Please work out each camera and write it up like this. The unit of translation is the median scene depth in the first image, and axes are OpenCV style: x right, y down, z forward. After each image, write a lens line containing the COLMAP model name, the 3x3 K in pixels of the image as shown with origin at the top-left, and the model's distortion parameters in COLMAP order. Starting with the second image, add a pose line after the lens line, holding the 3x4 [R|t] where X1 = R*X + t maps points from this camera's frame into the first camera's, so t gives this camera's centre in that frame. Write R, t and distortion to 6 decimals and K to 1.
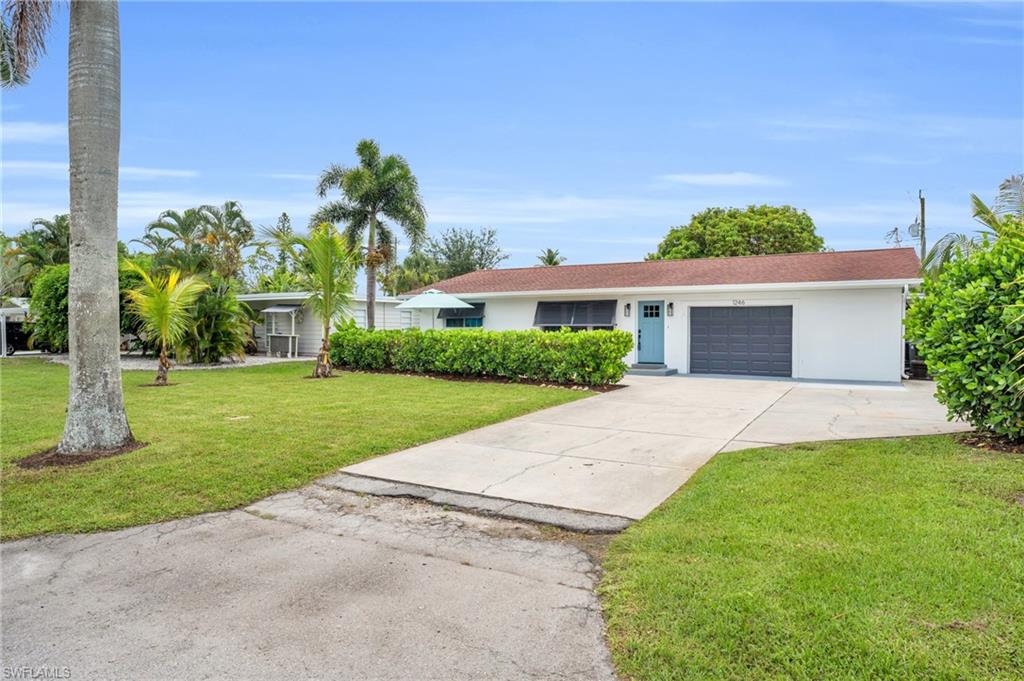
lens RADIAL K [[646.9, 0, 512.5], [0, 646.9, 351.5], [0, 0, 1]] dist [0.002676, 0.000798]
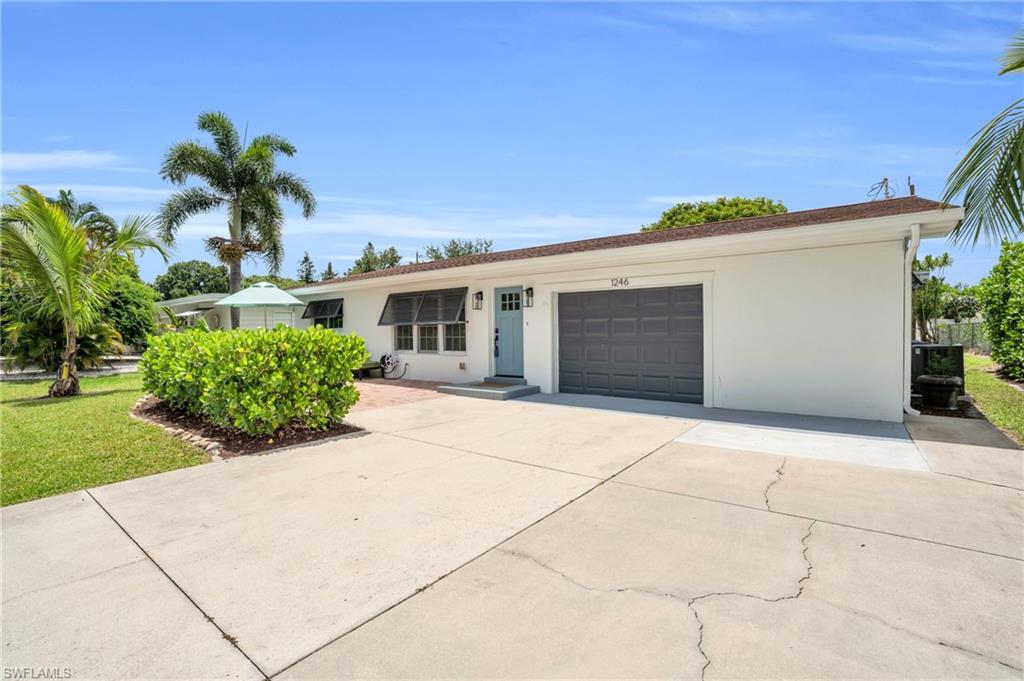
lens RADIAL K [[477.3, 0, 512.0], [0, 477.3, 340.5], [0, 0, 1]] dist [-0.036796, 0.011562]
pose [[0.990673, -0.010514, -0.135852, 0.285589], [0.008771, 0.999871, -0.013423, -0.013596], [0.135976, 0.012106, 0.990638, 0.491563]]
